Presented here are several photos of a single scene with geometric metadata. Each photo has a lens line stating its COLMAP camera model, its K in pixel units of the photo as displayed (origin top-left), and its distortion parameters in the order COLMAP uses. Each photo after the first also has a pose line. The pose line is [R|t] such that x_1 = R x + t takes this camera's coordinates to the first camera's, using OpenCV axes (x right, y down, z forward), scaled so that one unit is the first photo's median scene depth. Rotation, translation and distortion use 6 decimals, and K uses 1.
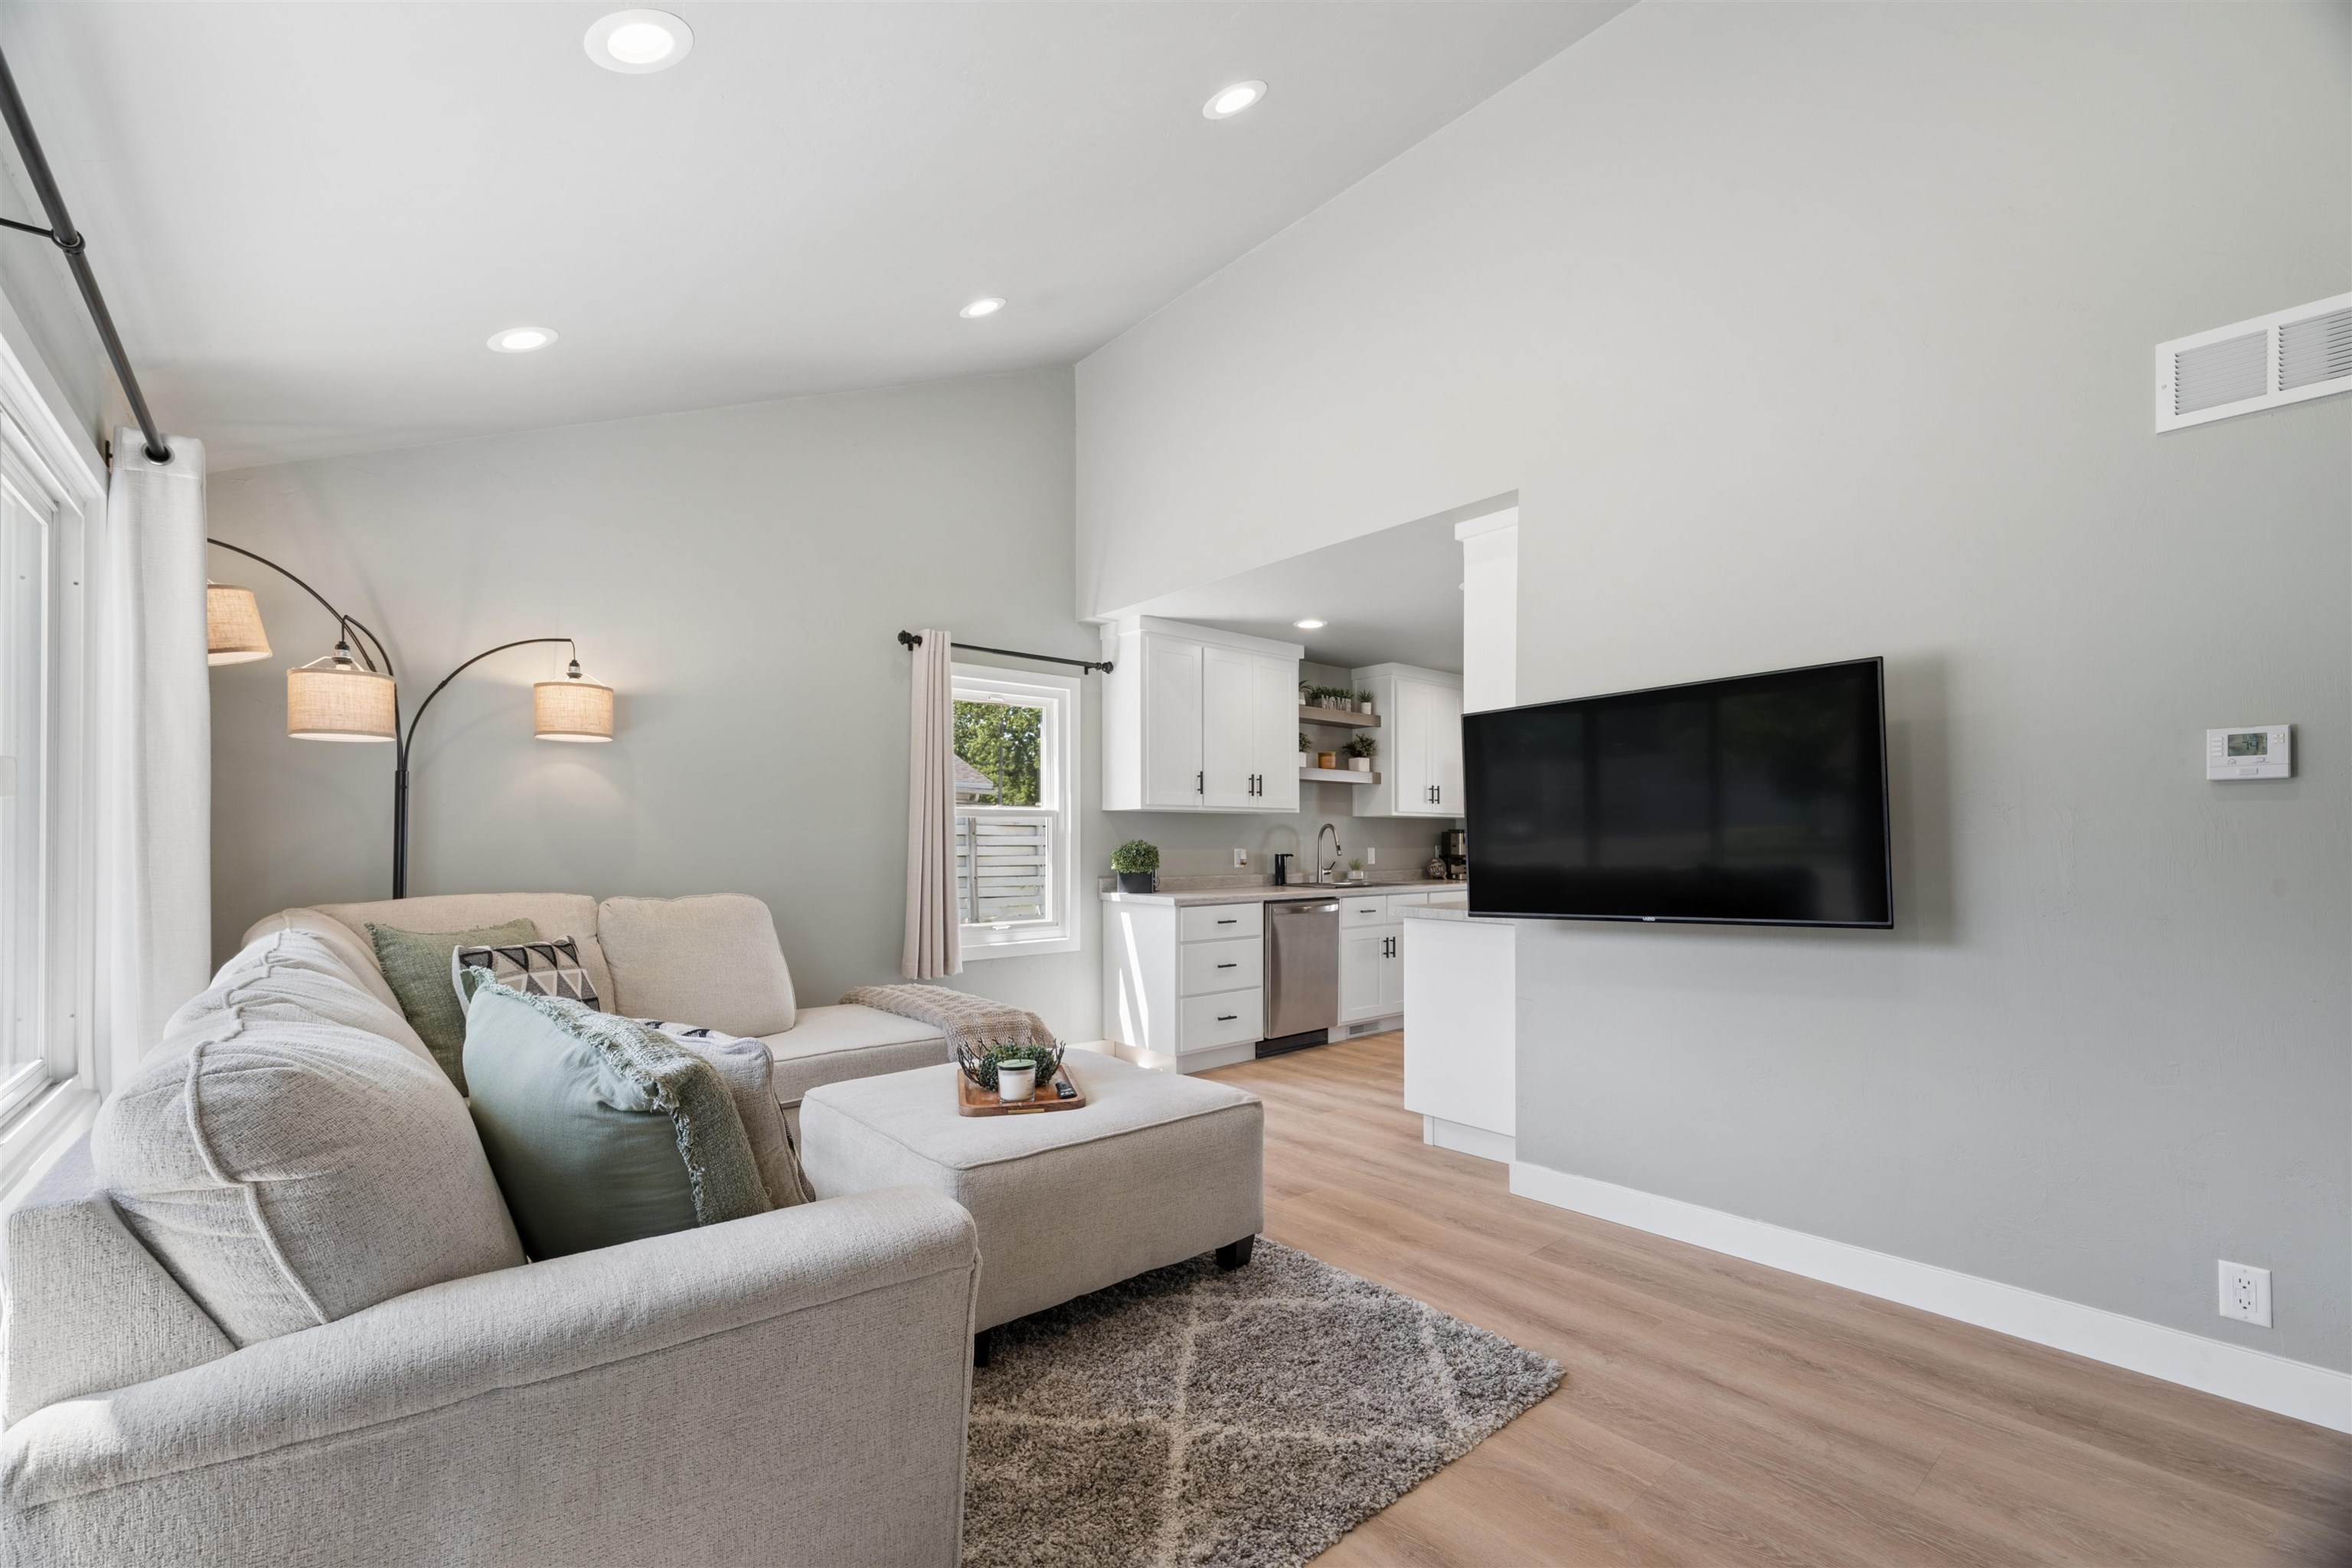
lens RADIAL K [[1012.3, 0, 1187.5], [0, 1012.3, 809.1], [0, 0, 1]] dist [0.035750, -0.000043]
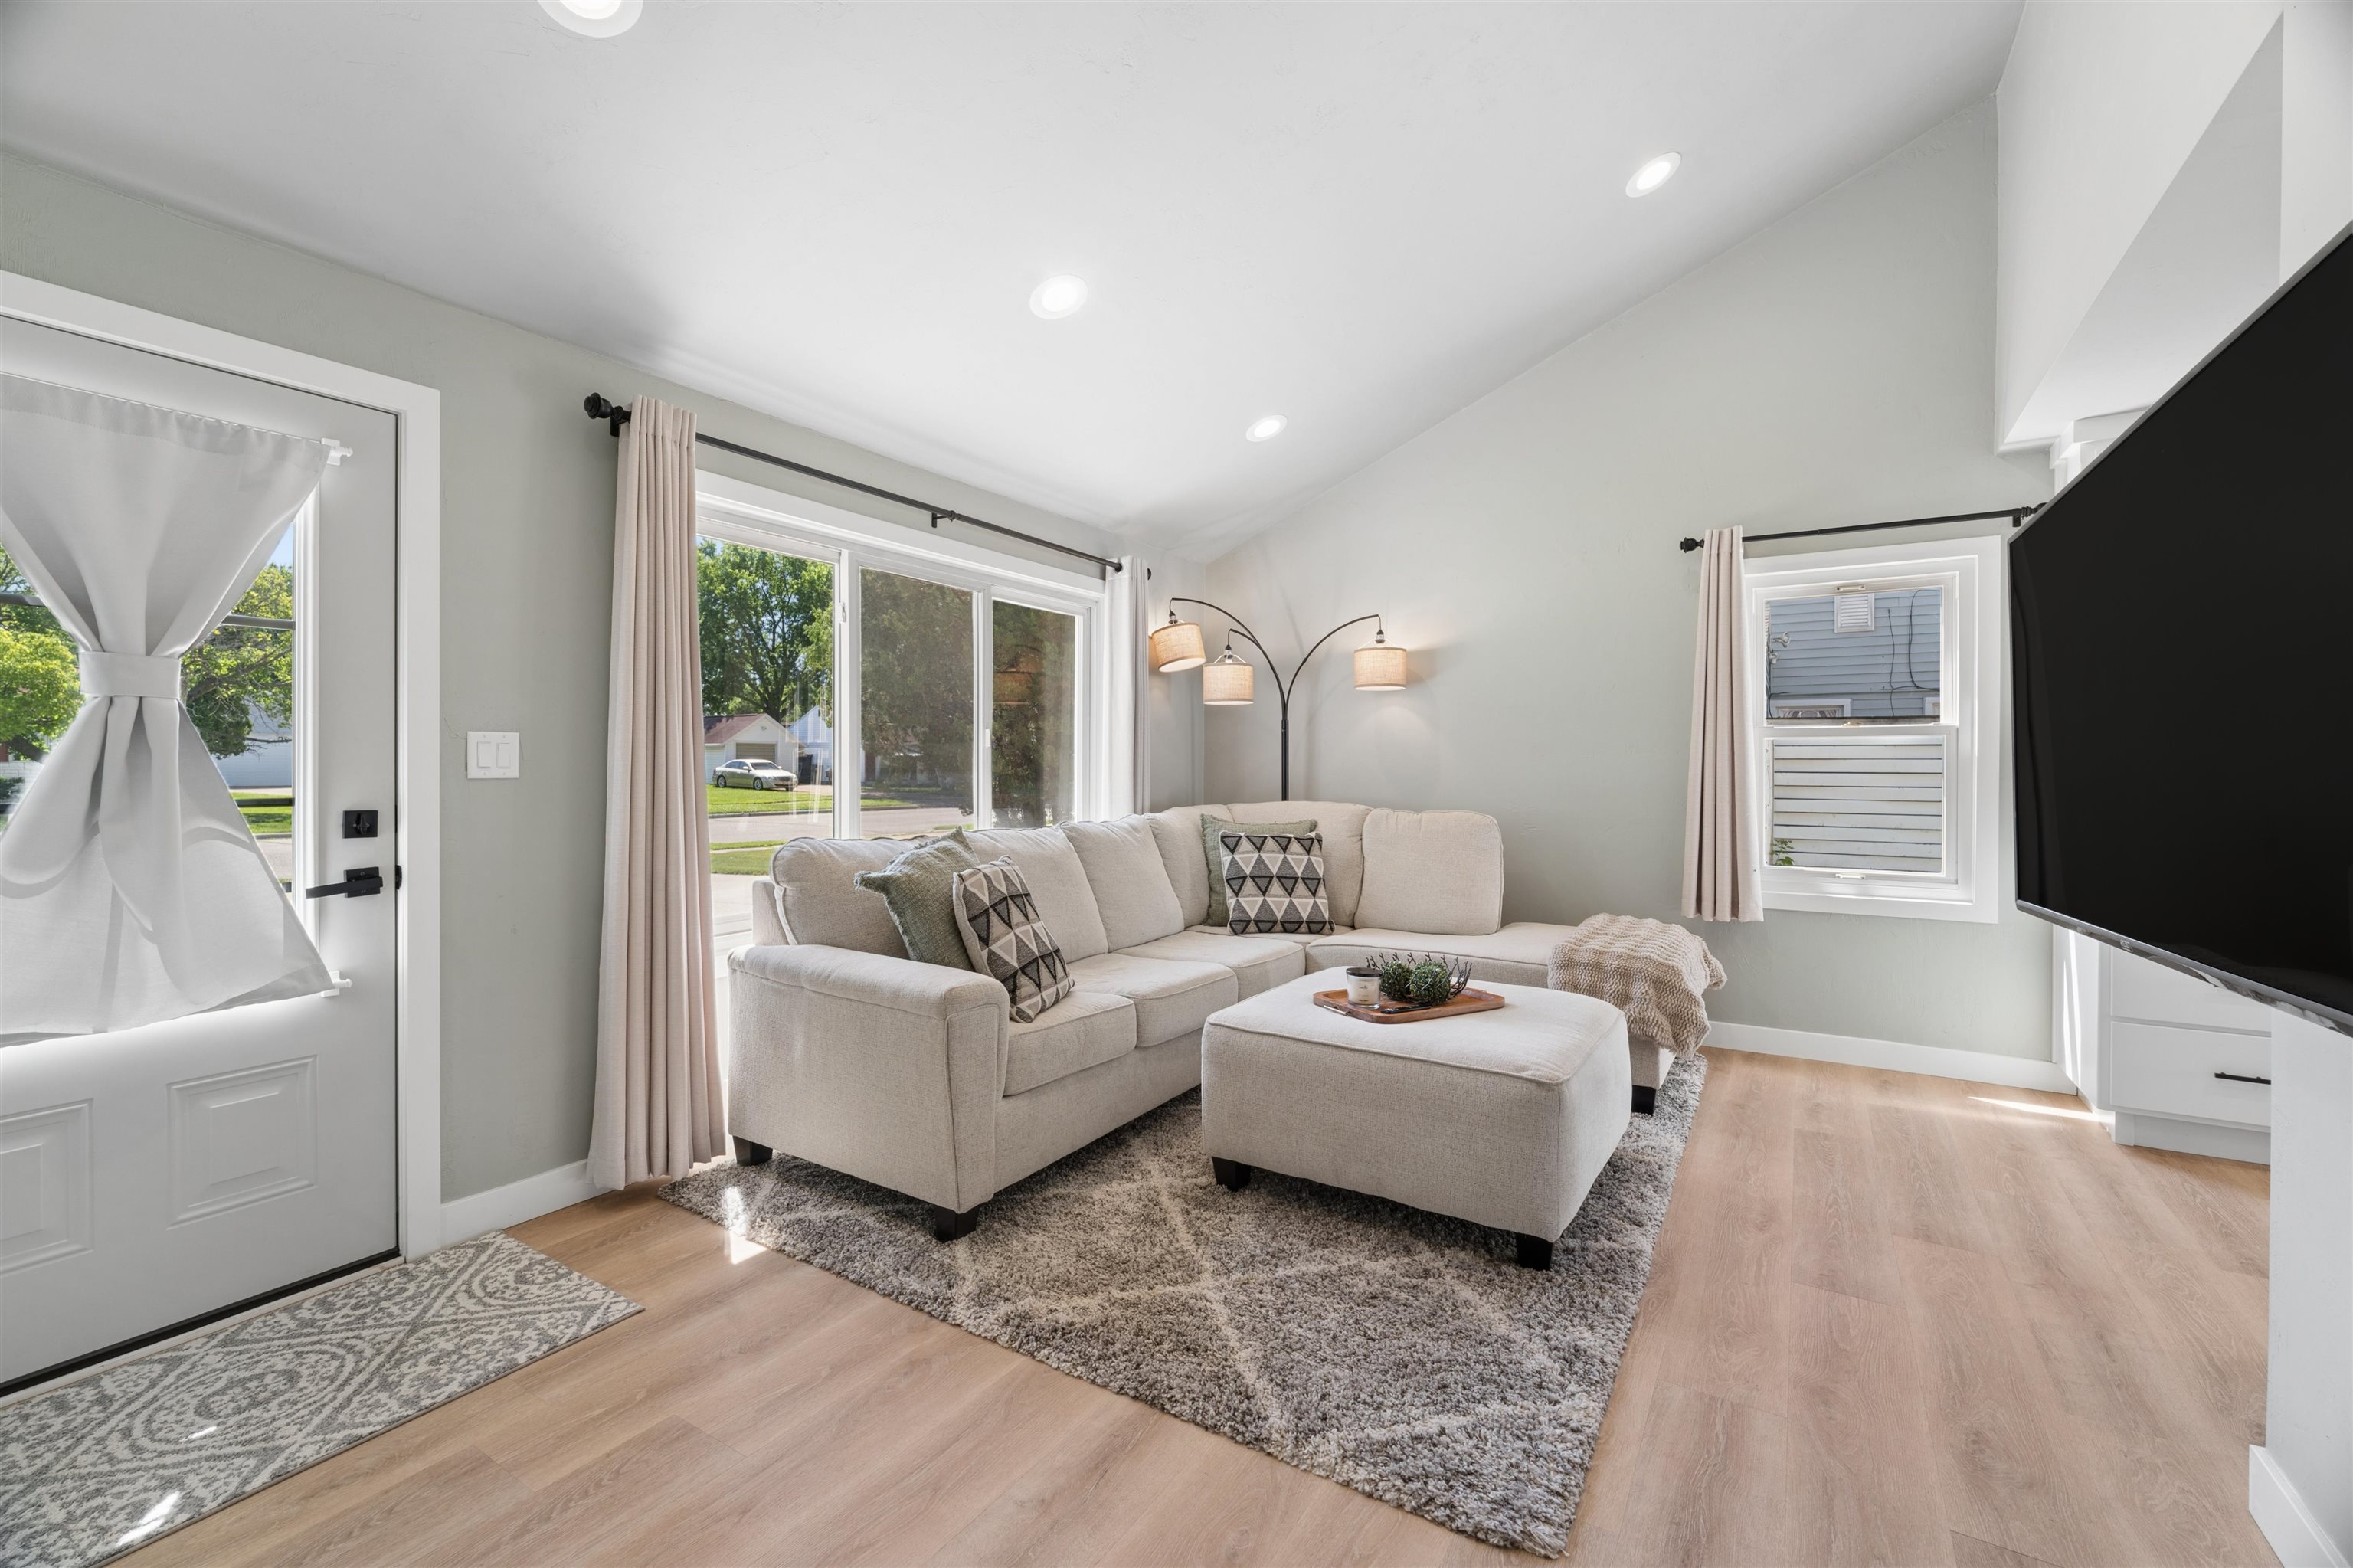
lens RADIAL K [[982.7, 0, 1149.6], [0, 982.7, 768.9], [0, 0, 1]] dist [-0.000119, -0.000142]
pose [[0.281764, 0.006055, -0.959465, 0.667211], [0.025647, 0.999575, 0.013840, 0.012359], [0.959141, -0.028507, 0.281489, 0.429024]]
